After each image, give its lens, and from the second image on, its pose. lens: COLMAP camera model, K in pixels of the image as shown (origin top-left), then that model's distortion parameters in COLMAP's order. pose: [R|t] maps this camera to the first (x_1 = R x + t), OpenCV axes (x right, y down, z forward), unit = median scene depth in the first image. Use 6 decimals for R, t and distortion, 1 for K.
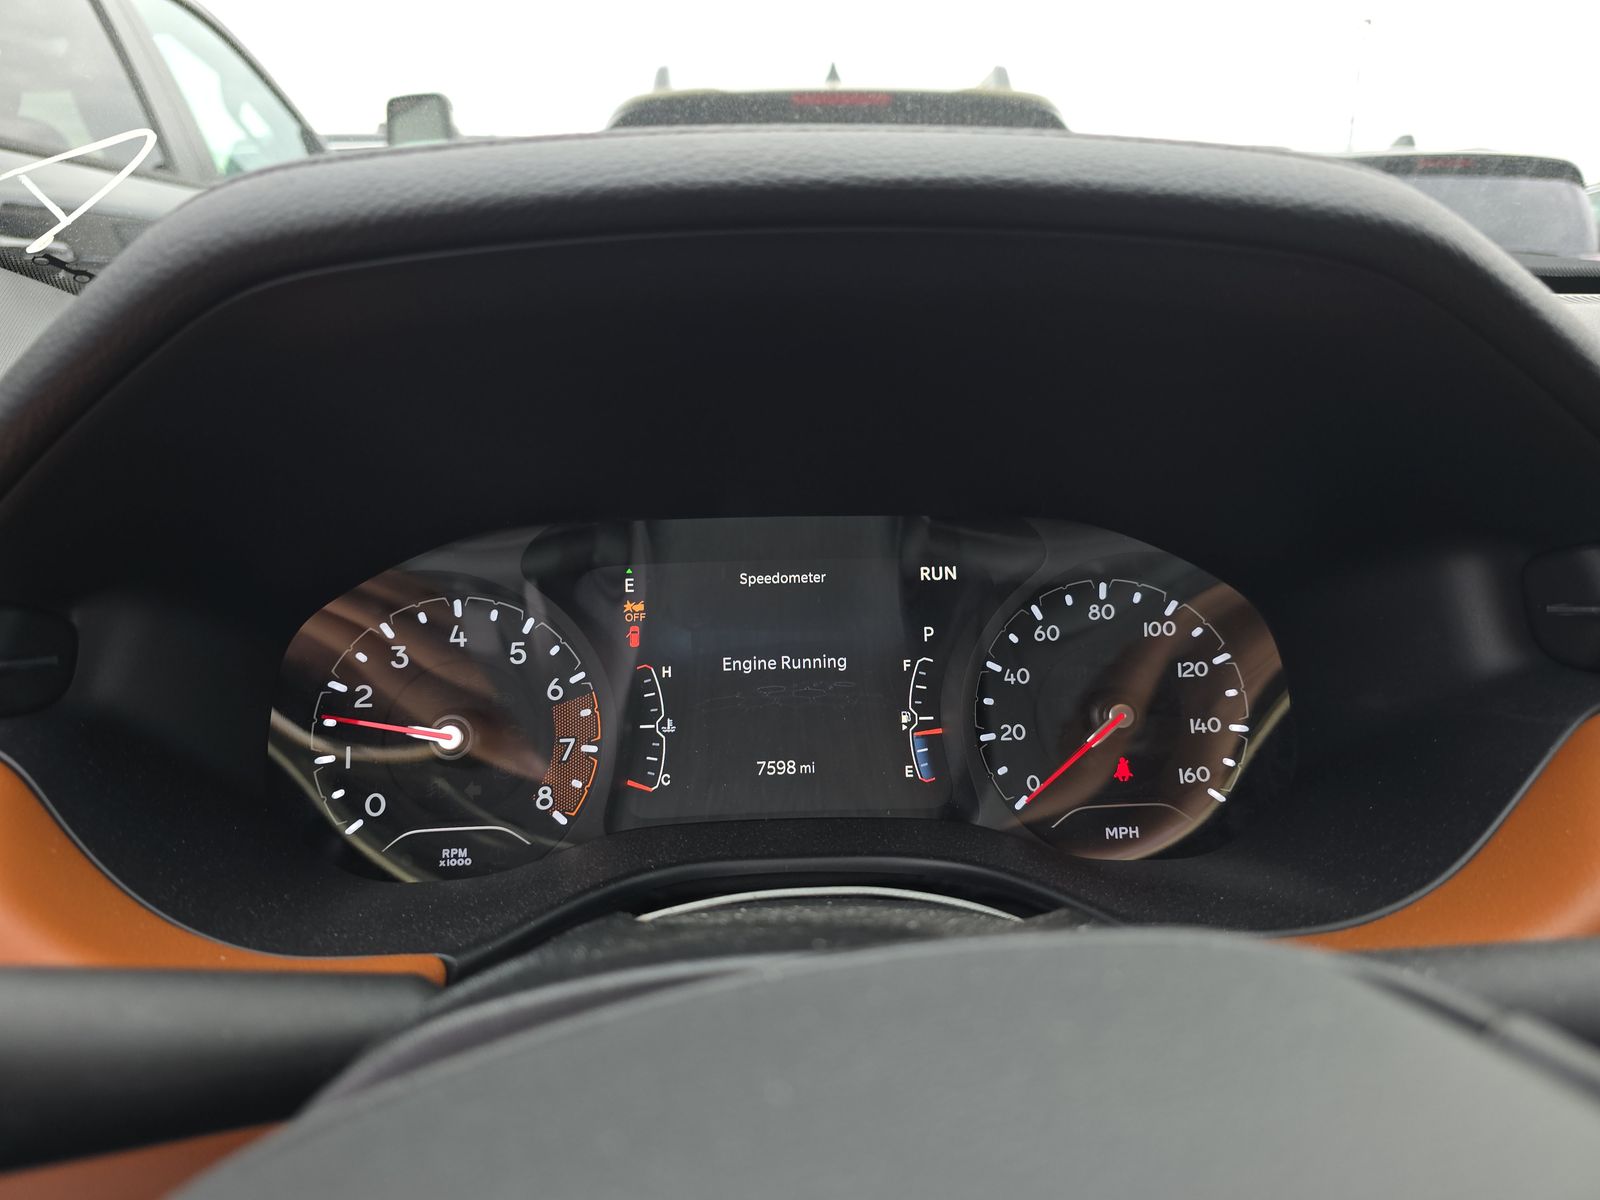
lens RADIAL K [[1070.1, 0, 802.8], [0, 1070.1, 589.5], [0, 0, 1]] dist [0.065135, -0.002182]
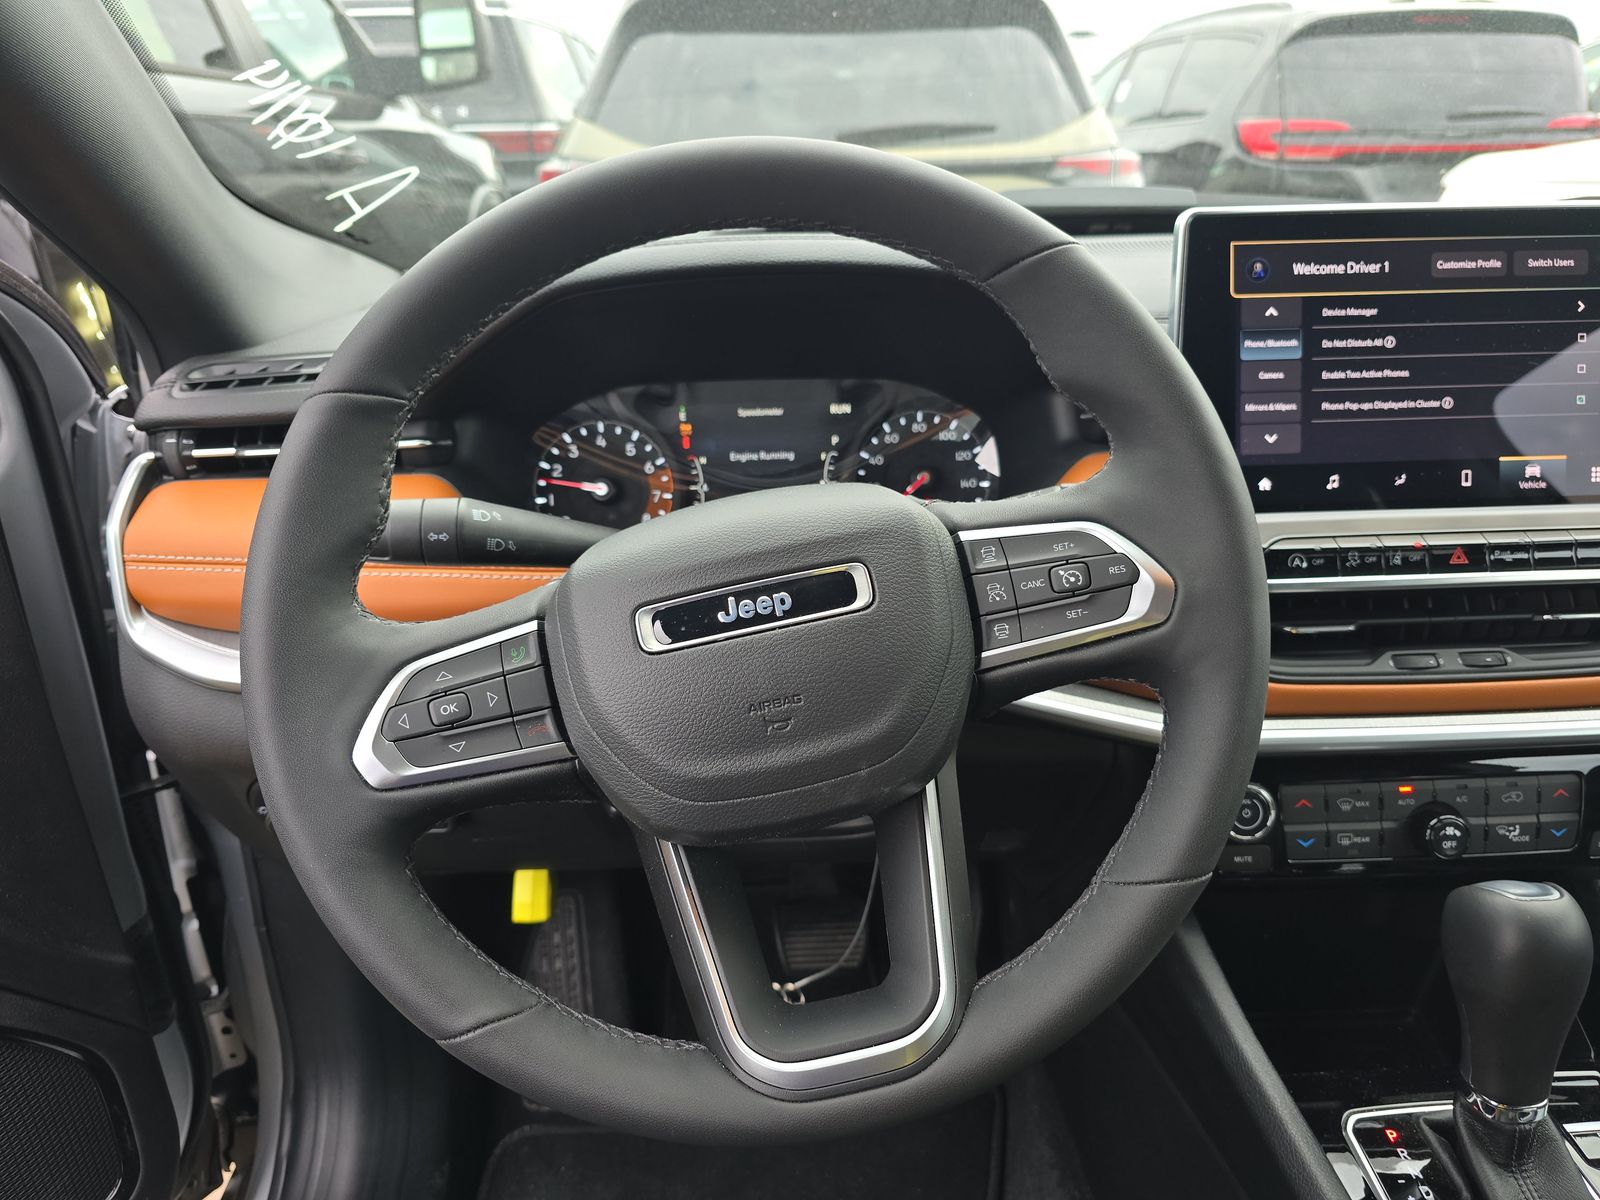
lens RADIAL K [[1070.1, 0, 798.8], [0, 1070.1, 615.6], [0, 0, 1]] dist [0.065135, -0.002182]
pose [[0.999963, -0.006652, -0.005399, 0.061315], [0.007320, 0.990836, 0.134872, 0.096915], [0.004453, -0.134907, 0.990848, -1.034334]]
